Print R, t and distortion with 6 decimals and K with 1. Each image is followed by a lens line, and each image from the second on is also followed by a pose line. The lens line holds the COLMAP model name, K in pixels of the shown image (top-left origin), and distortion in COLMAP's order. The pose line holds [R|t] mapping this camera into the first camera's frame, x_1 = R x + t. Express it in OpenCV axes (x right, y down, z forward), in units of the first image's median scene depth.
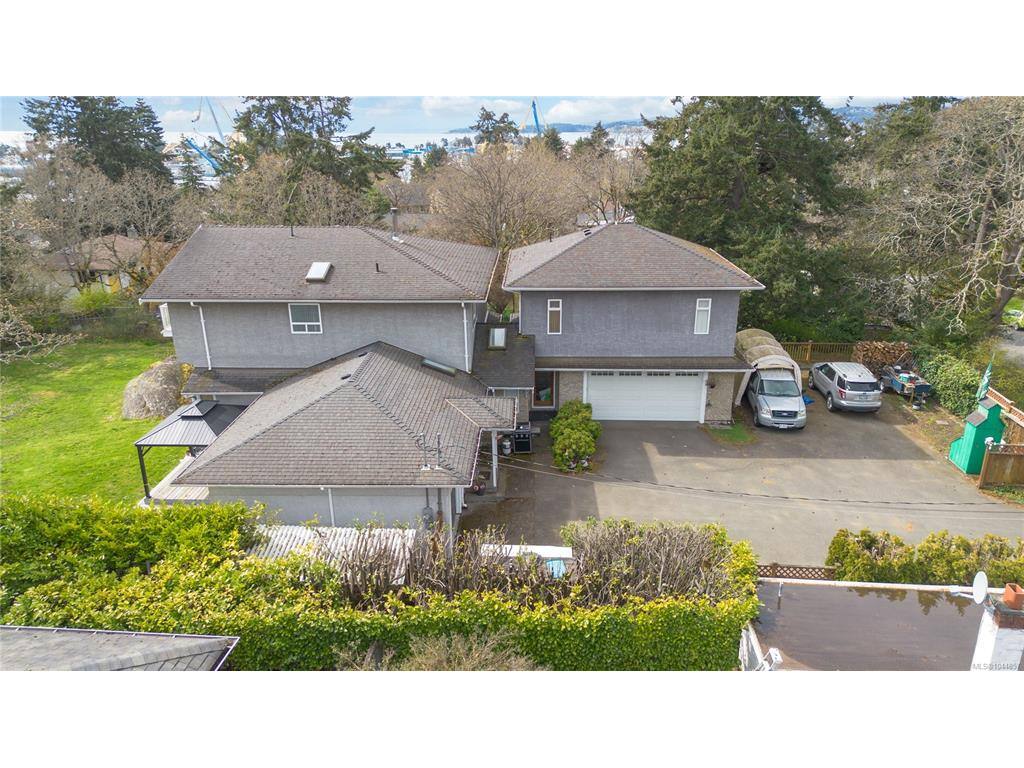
lens RADIAL K [[725.0, 0, 512.0], [0, 725.0, 384.0], [0, 0, 1]] dist [-0.001014, -0.000950]
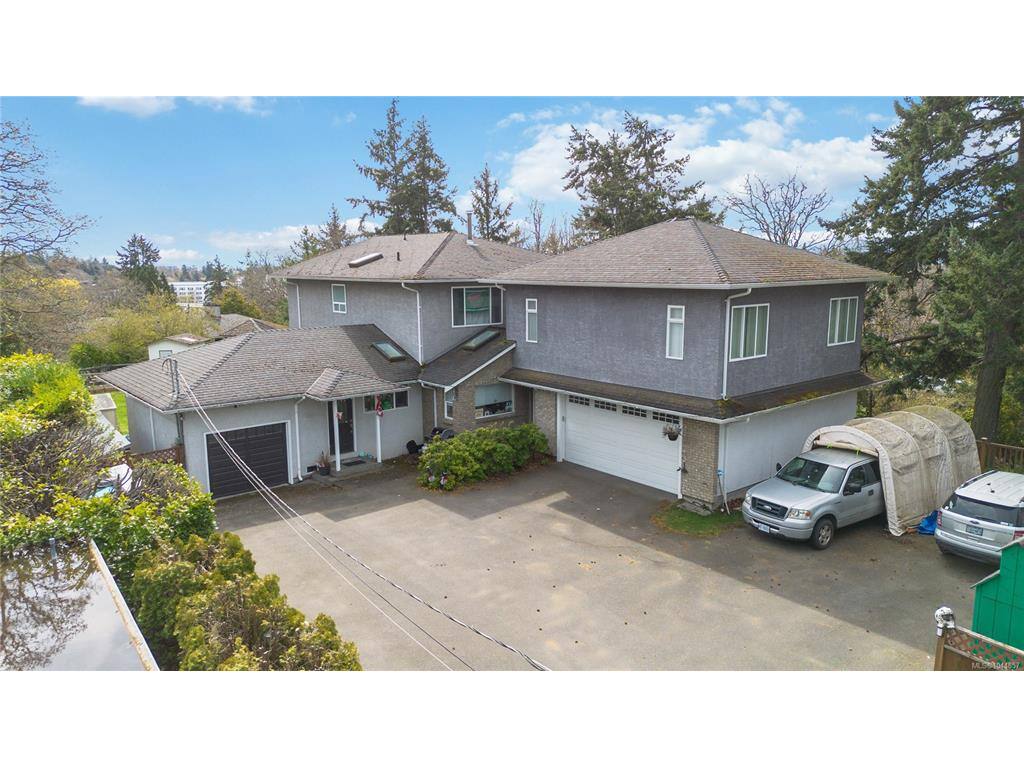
lens RADIAL K [[725.0, 0, 512.0], [0, 725.0, 384.0], [0, 0, 1]] dist [-0.001014, -0.000950]
pose [[0.658520, 0.128219, -0.741560, 0.670422], [-0.244935, 0.968245, -0.050093, 0.025179], [0.711589, 0.214621, 0.669013, 0.443584]]
